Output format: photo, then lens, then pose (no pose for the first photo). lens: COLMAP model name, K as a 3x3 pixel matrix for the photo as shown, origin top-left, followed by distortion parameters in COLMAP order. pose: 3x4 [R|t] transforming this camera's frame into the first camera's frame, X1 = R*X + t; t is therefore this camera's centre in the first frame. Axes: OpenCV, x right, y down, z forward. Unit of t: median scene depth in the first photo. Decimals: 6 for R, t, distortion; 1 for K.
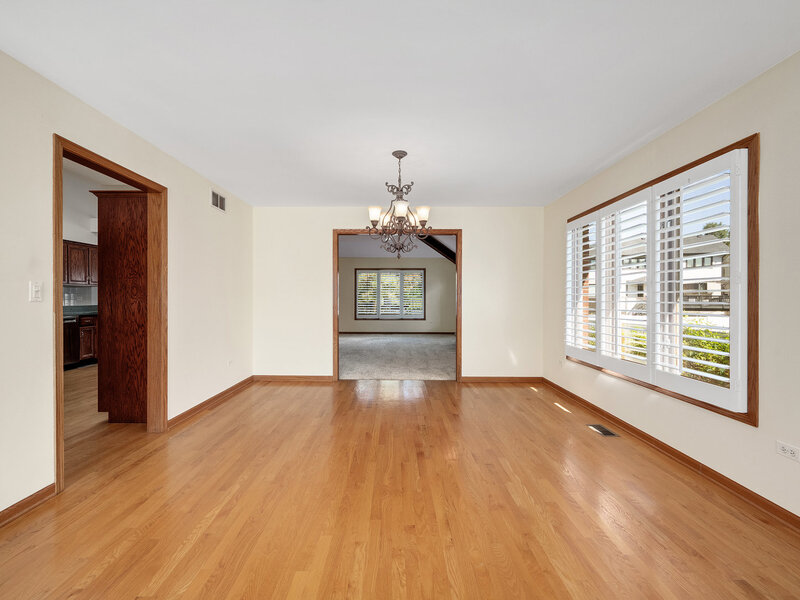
lens RADIAL K [[364.2, 0, 396.6], [0, 364.2, 296.9], [0, 0, 1]] dist [0.001411, -0.000067]
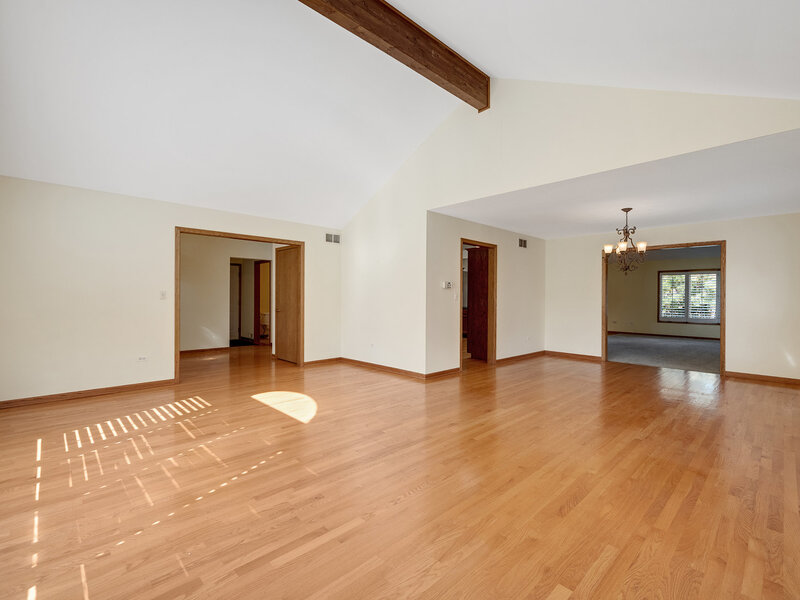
lens RADIAL K [[364.2, 0, 400.6], [0, 364.2, 299.1], [0, 0, 1]] dist [0.001411, -0.000067]
pose [[0.689774, 0.009075, -0.723968, 0.450350], [-0.007721, 0.999957, 0.005178, -0.003576], [0.723984, 0.002018, 0.689814, -0.752645]]
